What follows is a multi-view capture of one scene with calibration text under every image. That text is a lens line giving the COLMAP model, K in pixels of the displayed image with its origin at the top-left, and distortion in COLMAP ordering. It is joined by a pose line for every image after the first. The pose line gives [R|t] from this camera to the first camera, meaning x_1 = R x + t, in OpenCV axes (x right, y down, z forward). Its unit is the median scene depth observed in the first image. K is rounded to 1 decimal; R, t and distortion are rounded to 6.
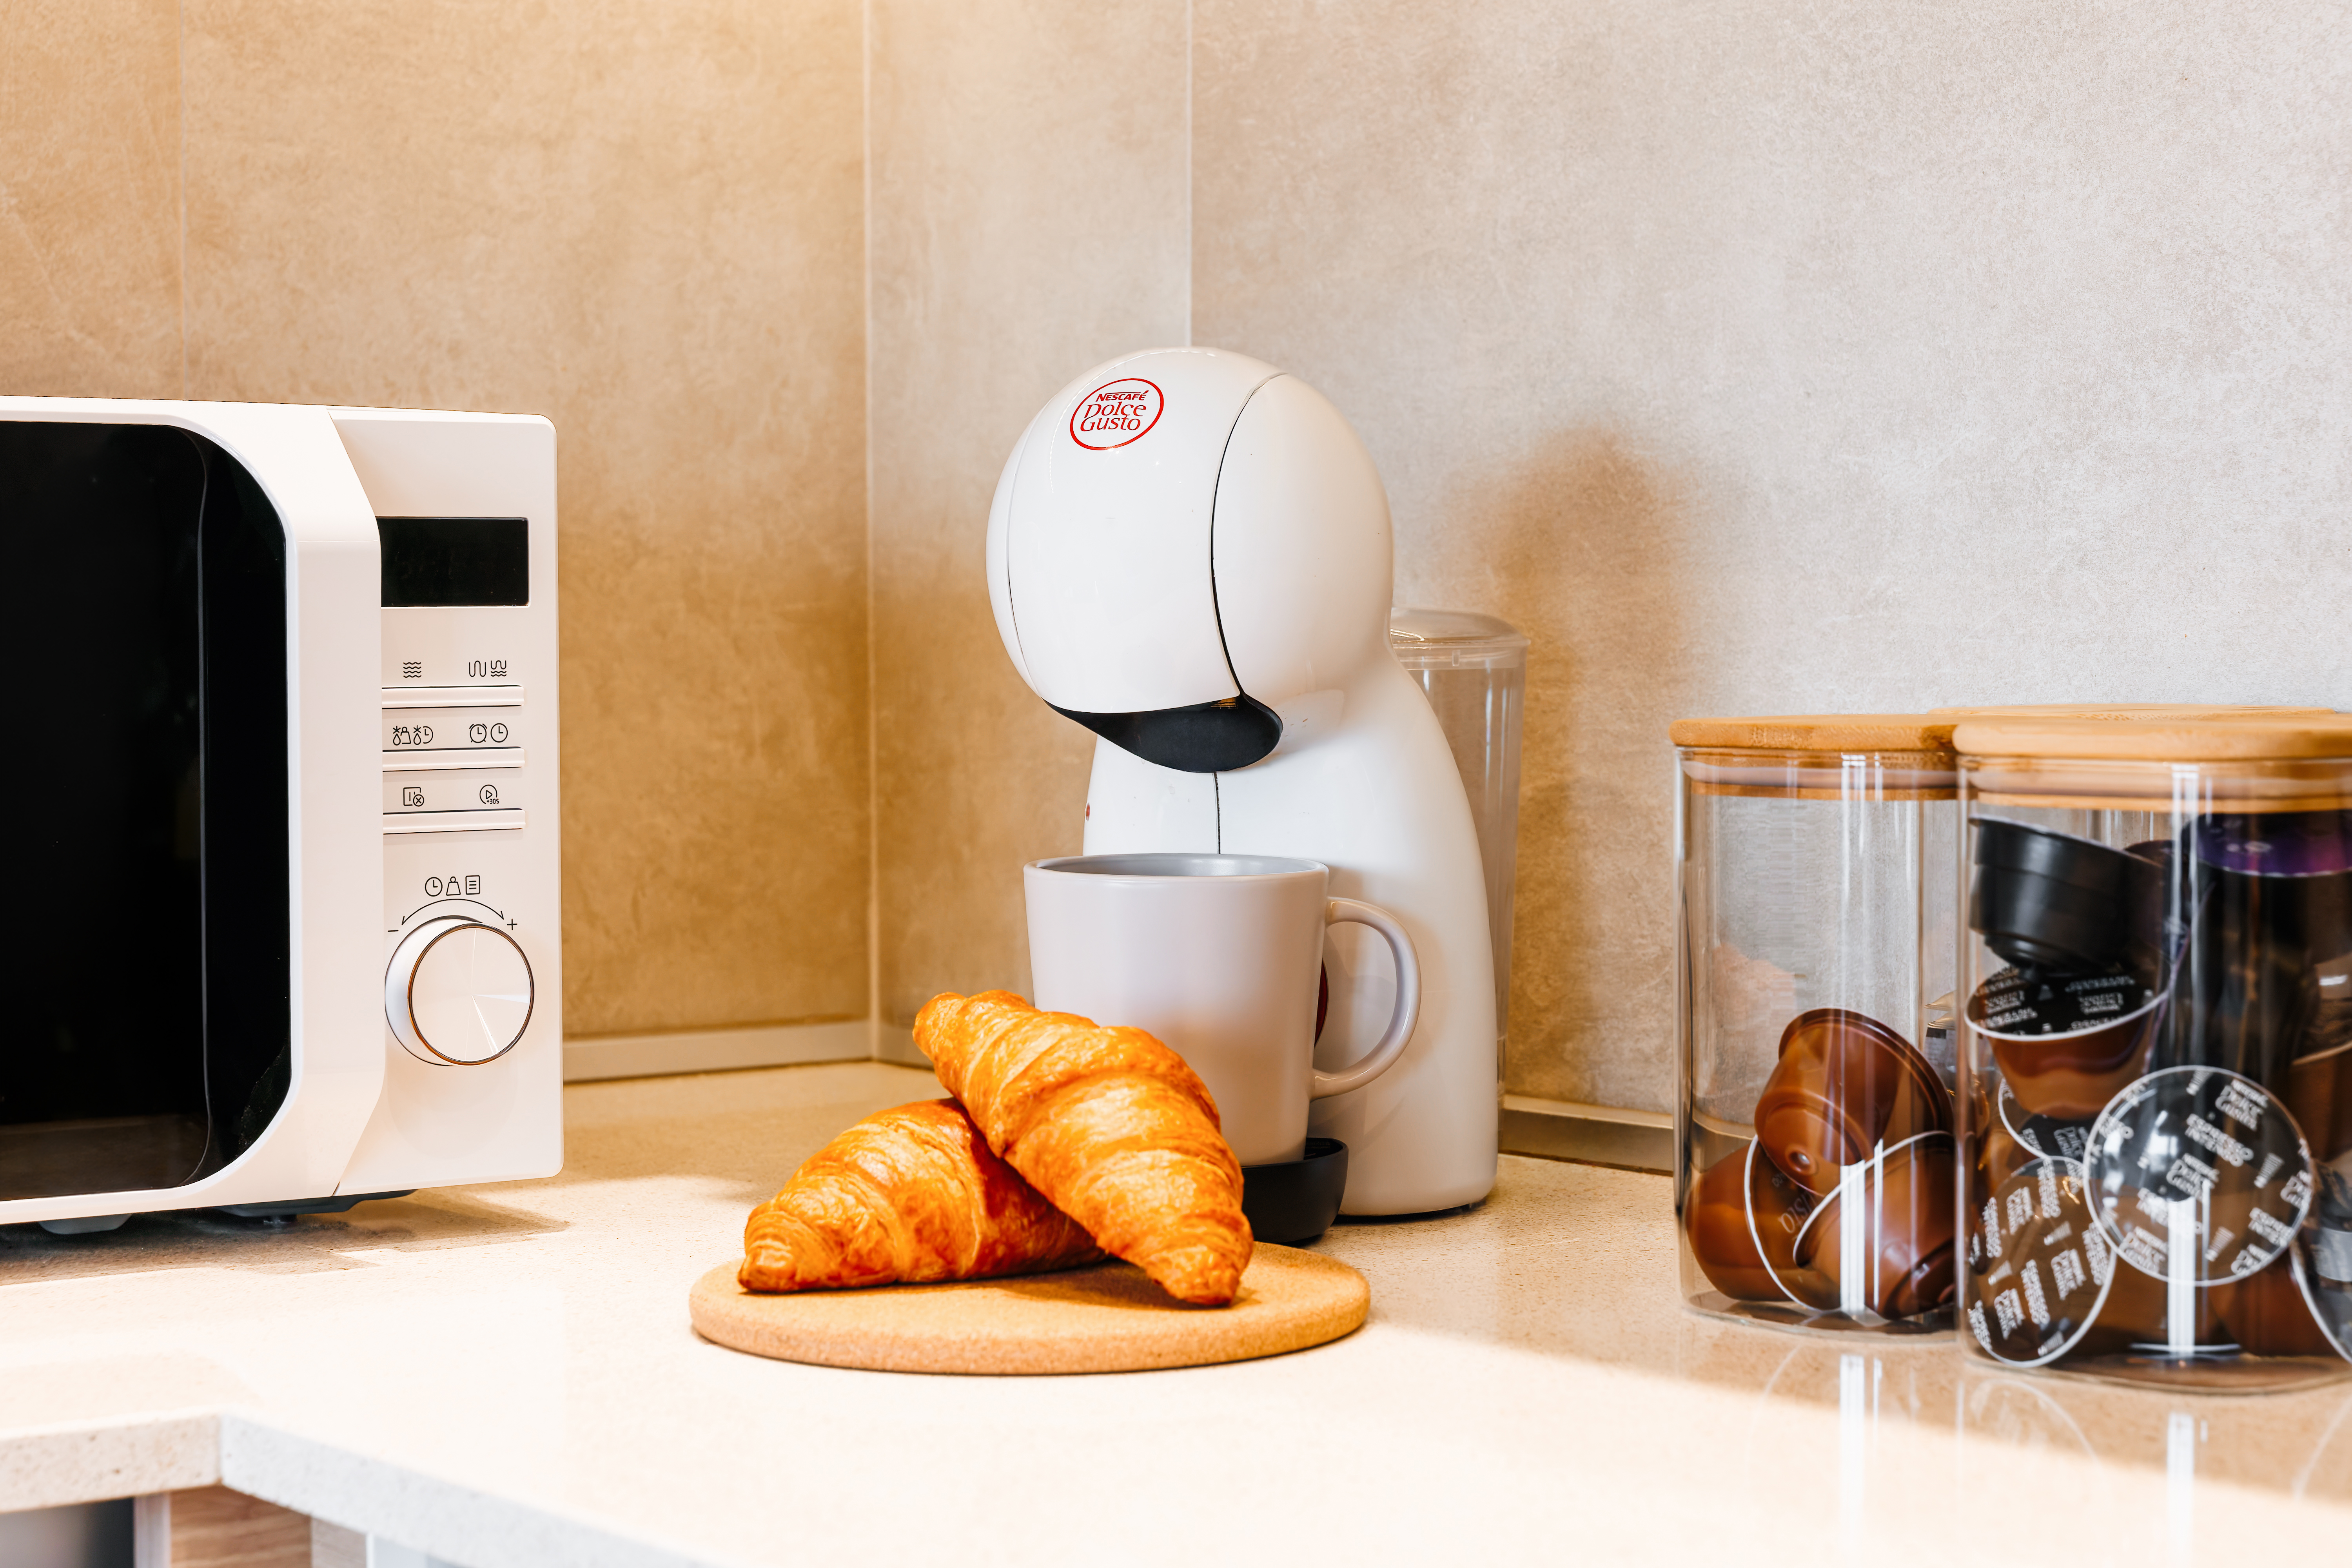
lens RADIAL K [[4515.8, 0, 1176.0], [0, 4515.8, 784.0], [0, 0, 1]] dist [-0.023952, 0.170760]
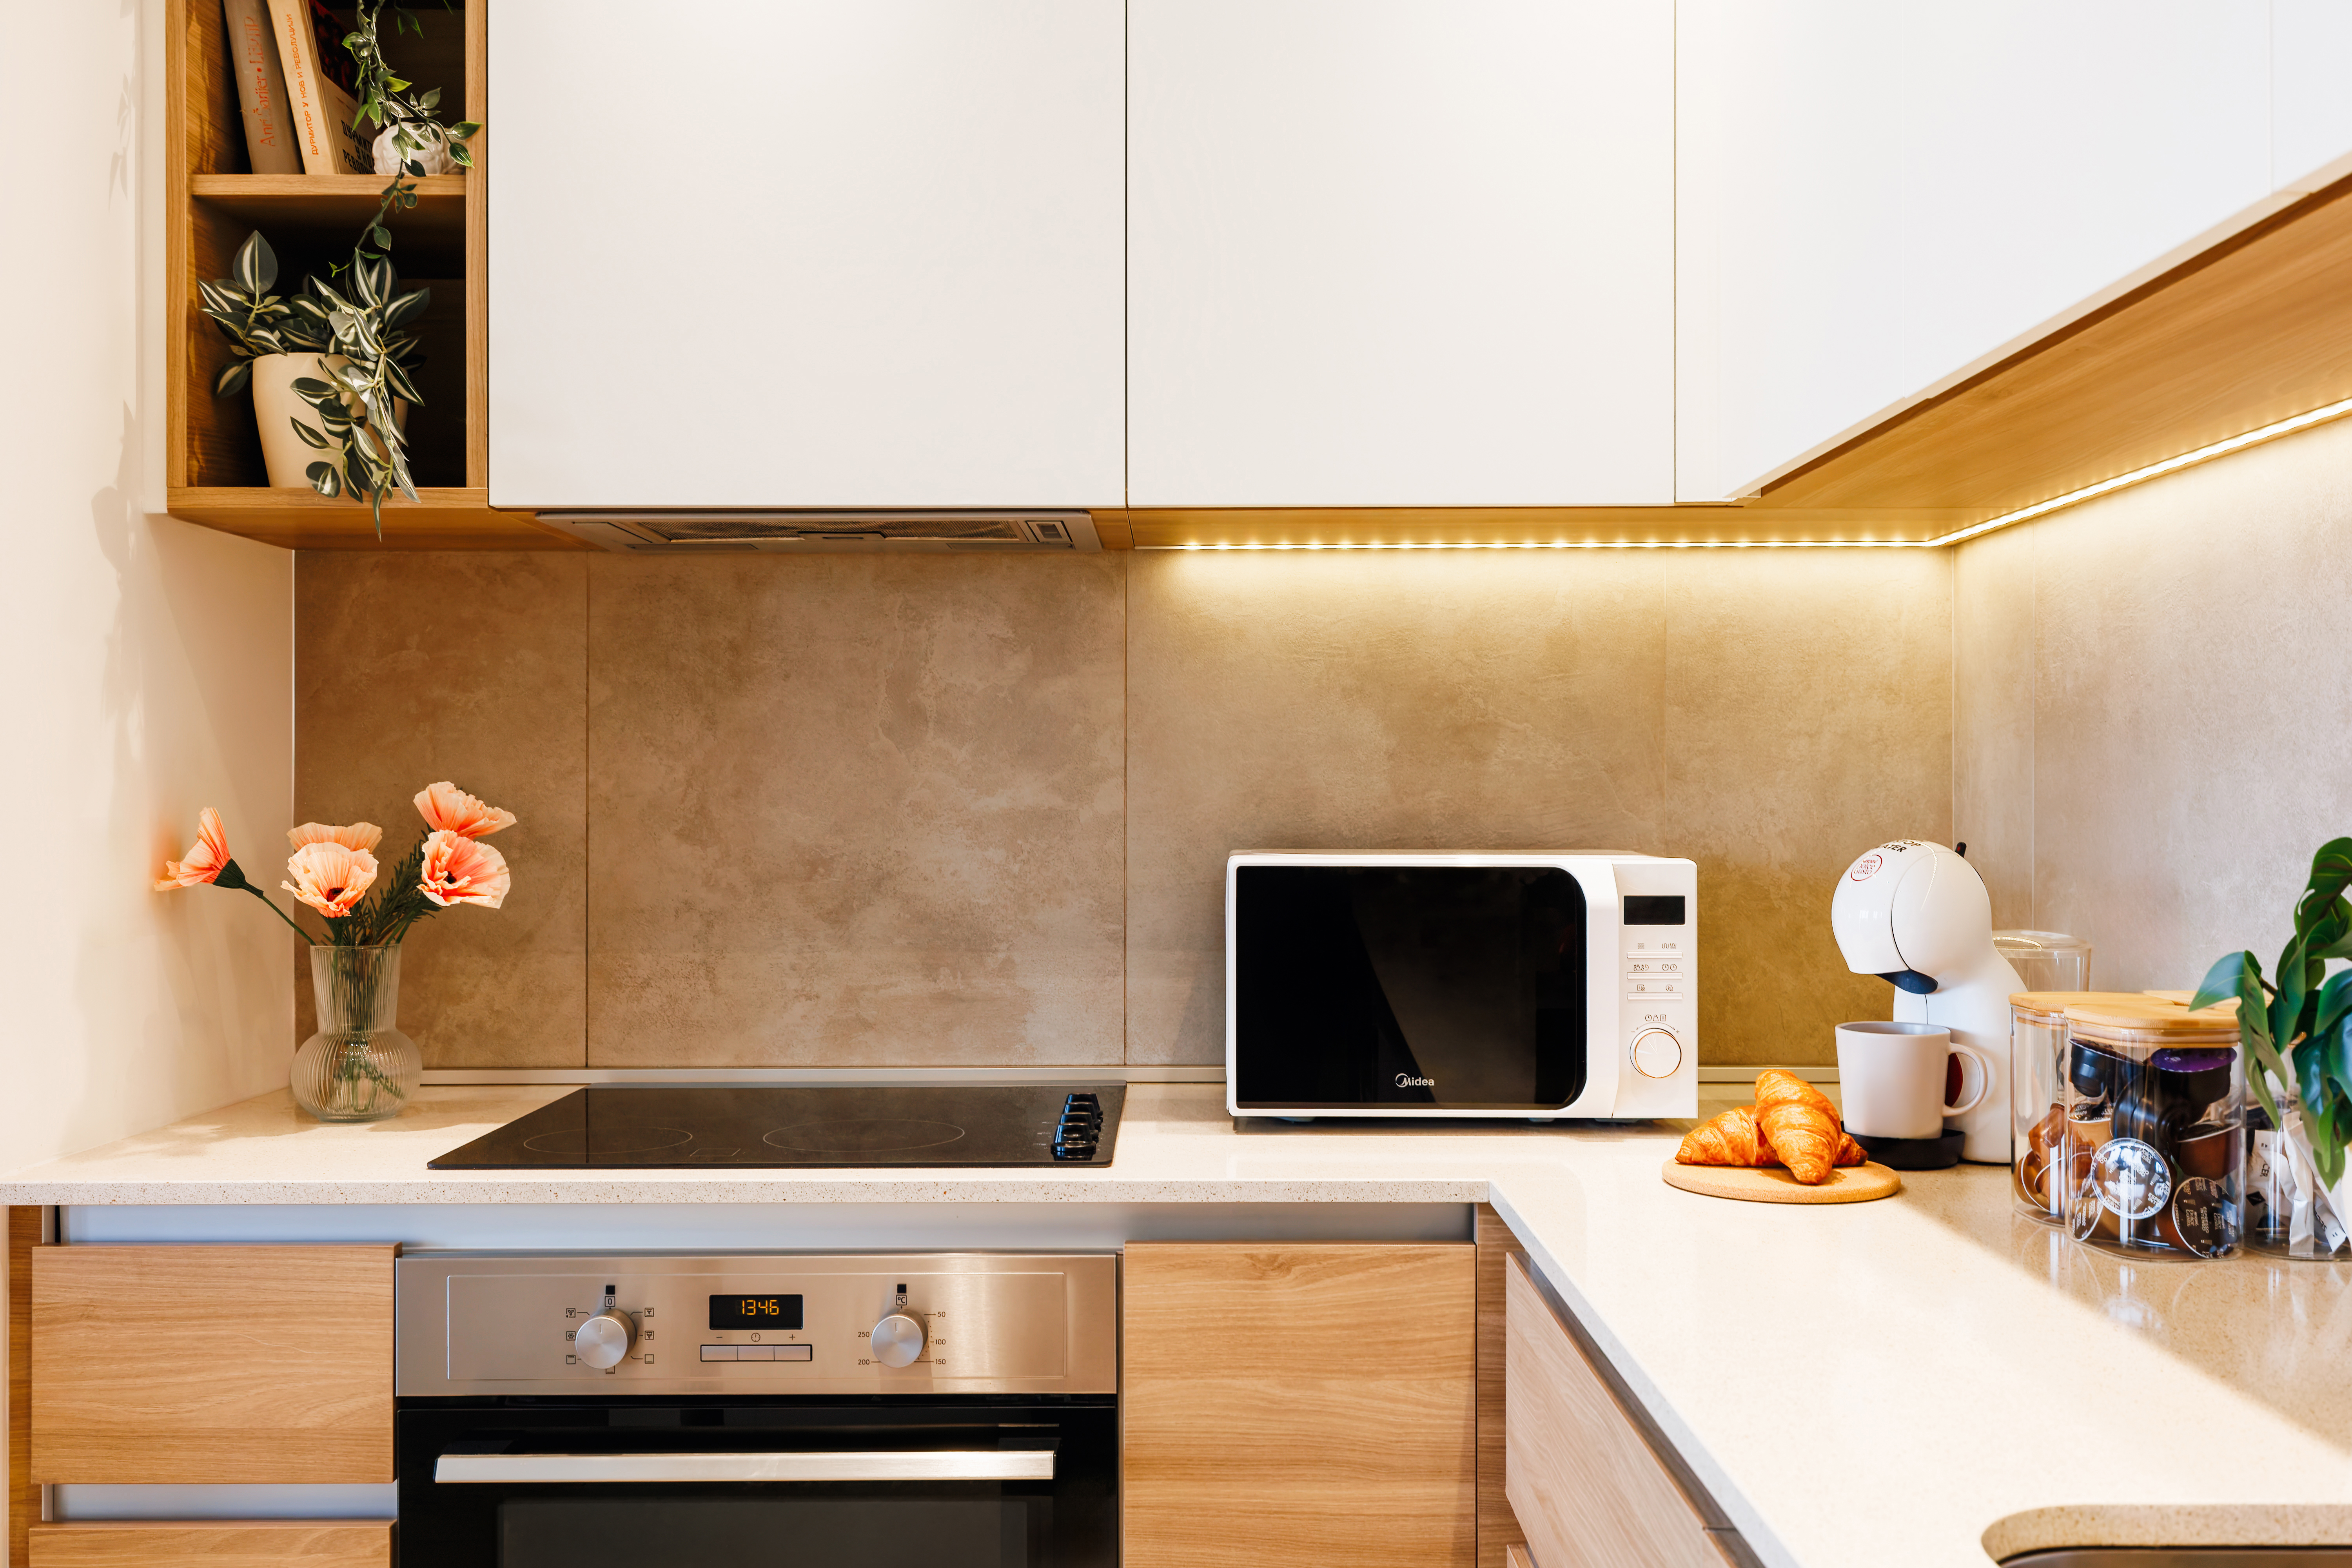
lens RADIAL K [[2102.3, 0, 1210.6], [0, 2102.3, 793.9], [0, 0, 1]] dist [0.003323, 0.003310]
pose [[0.793738, 0.003681, -0.608249, 0.460067], [-0.030346, 0.998976, -0.033554, -0.071016], [0.607502, 0.045091, 0.793037, -0.298934]]
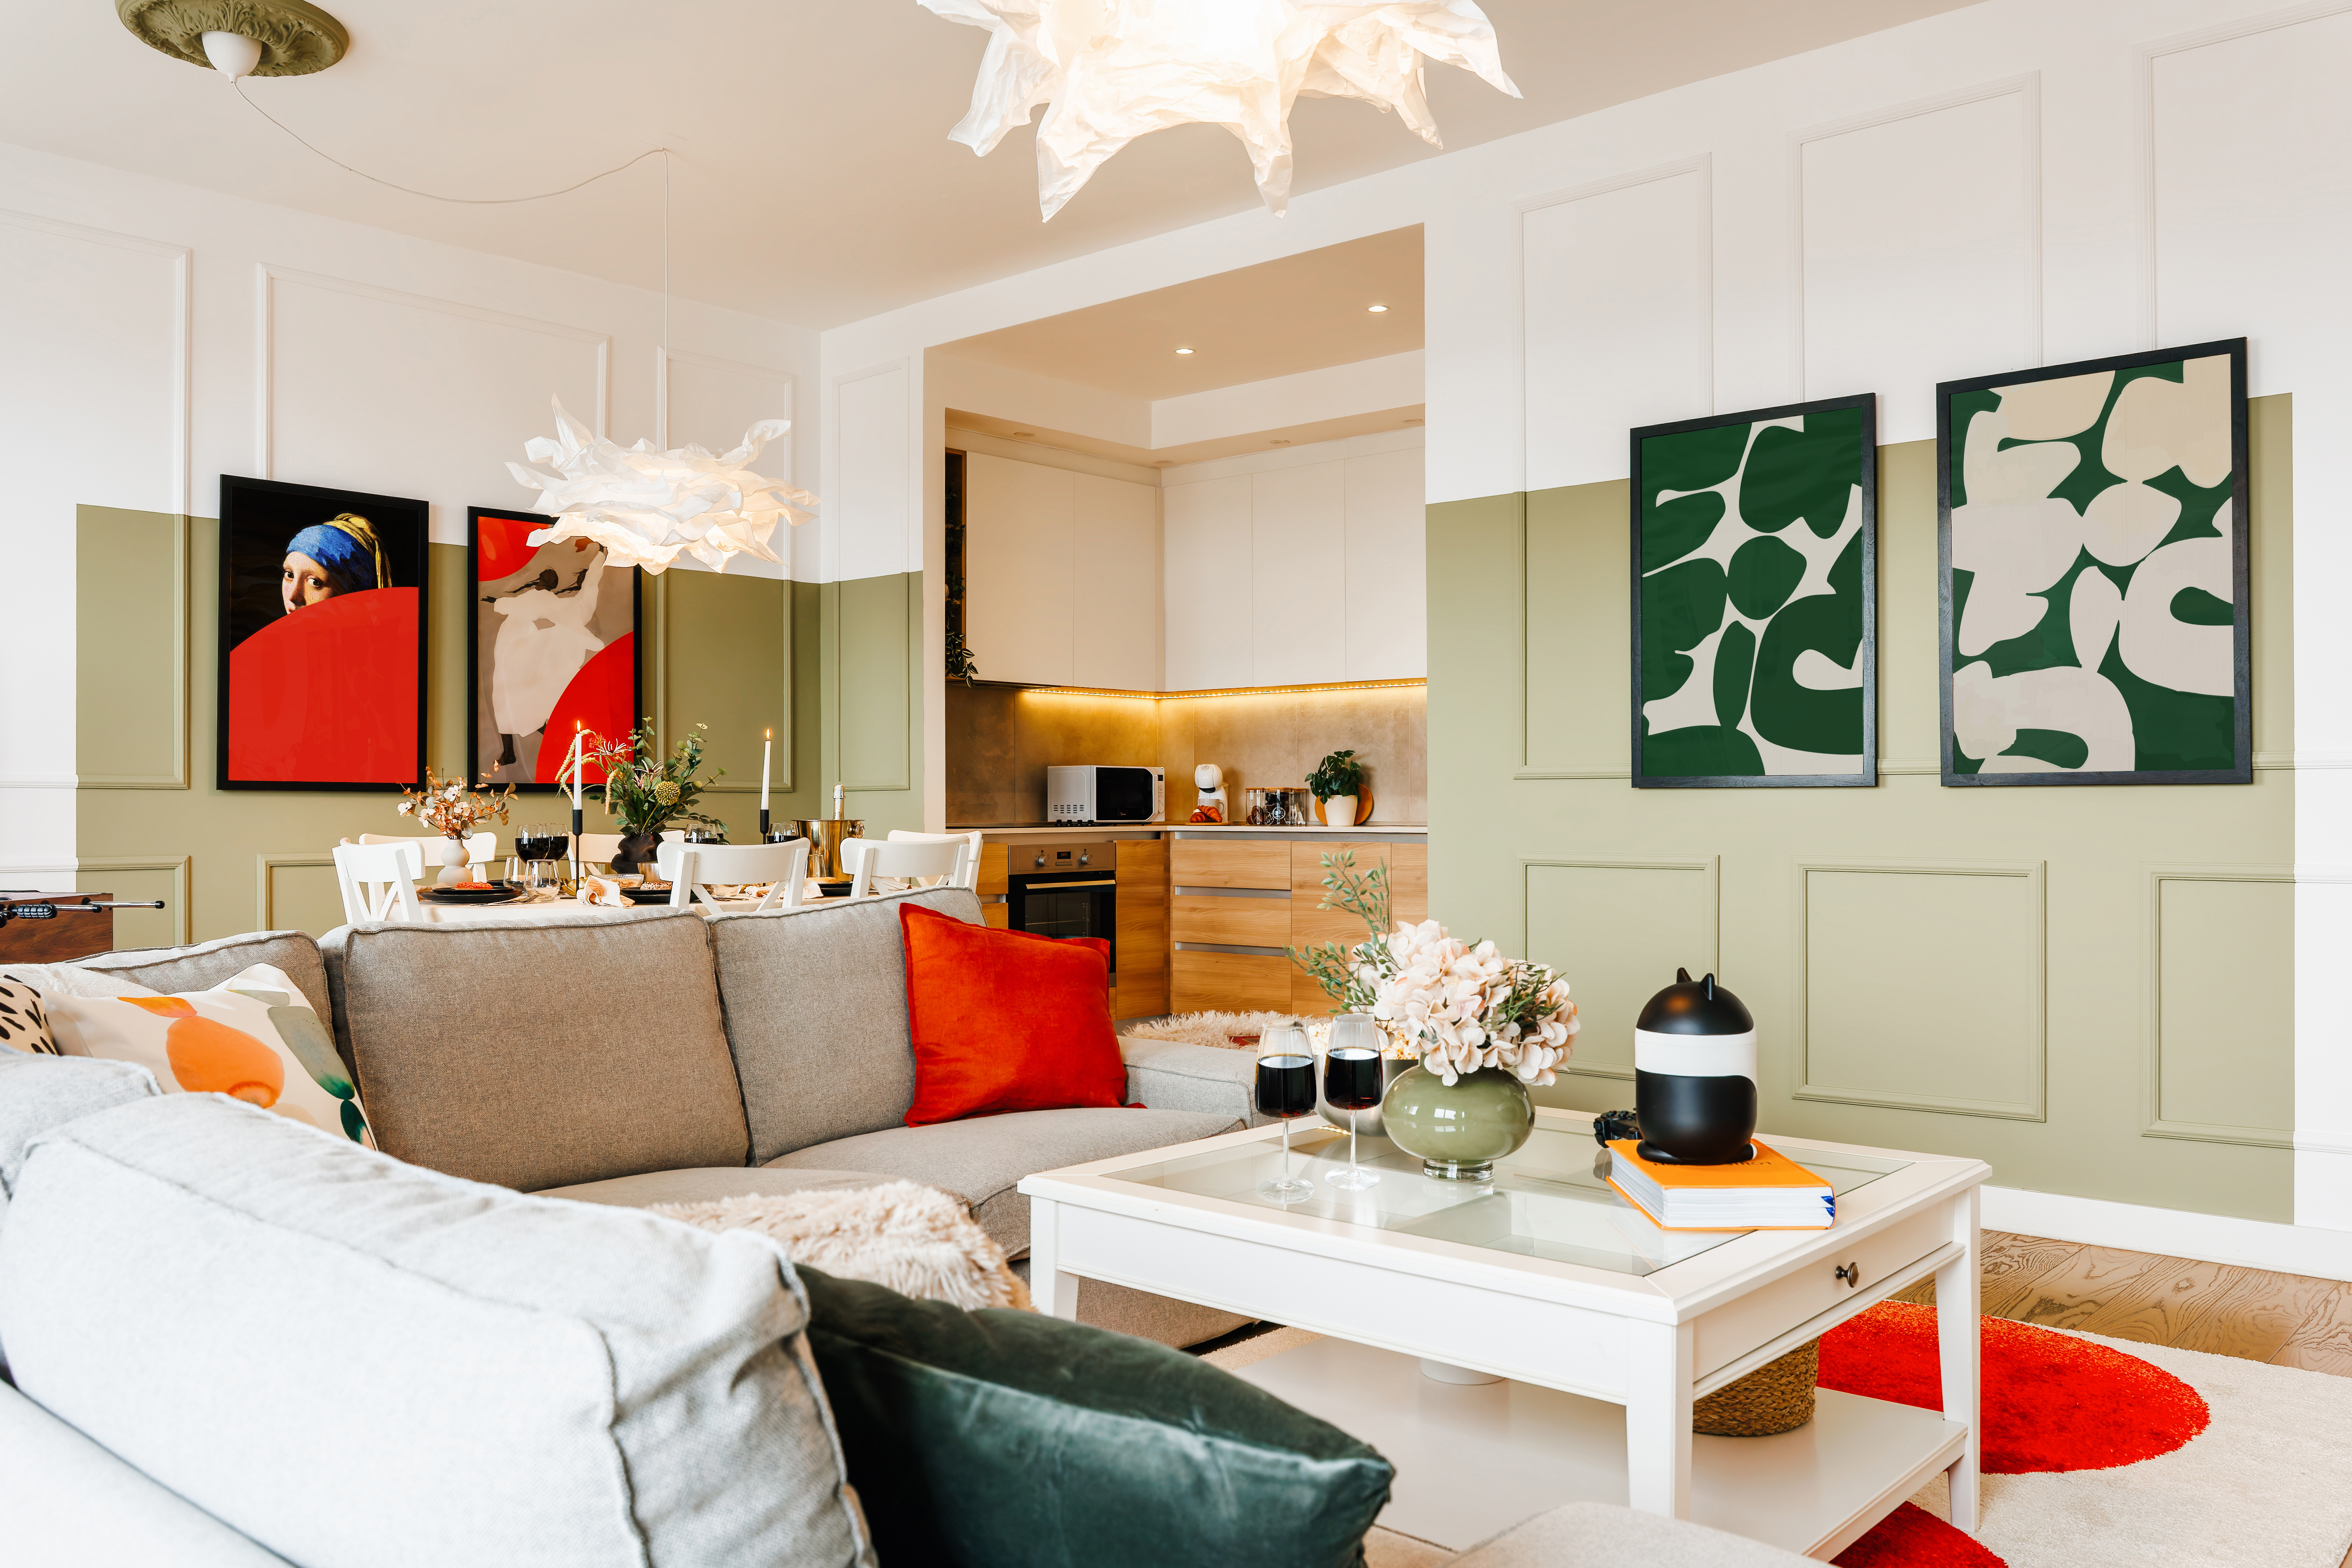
lens RADIAL K [[1813.9, 0, 1209.5], [0, 1813.9, 827.8], [0, 0, 1]] dist [-0.055890, 0.054041]
pose [[0.980491, 0.001081, 0.196561, -1.152915], [0.005486, 0.999445, -0.032863, 0.304753], [-0.196487, 0.033300, 0.979941, -4.744630]]
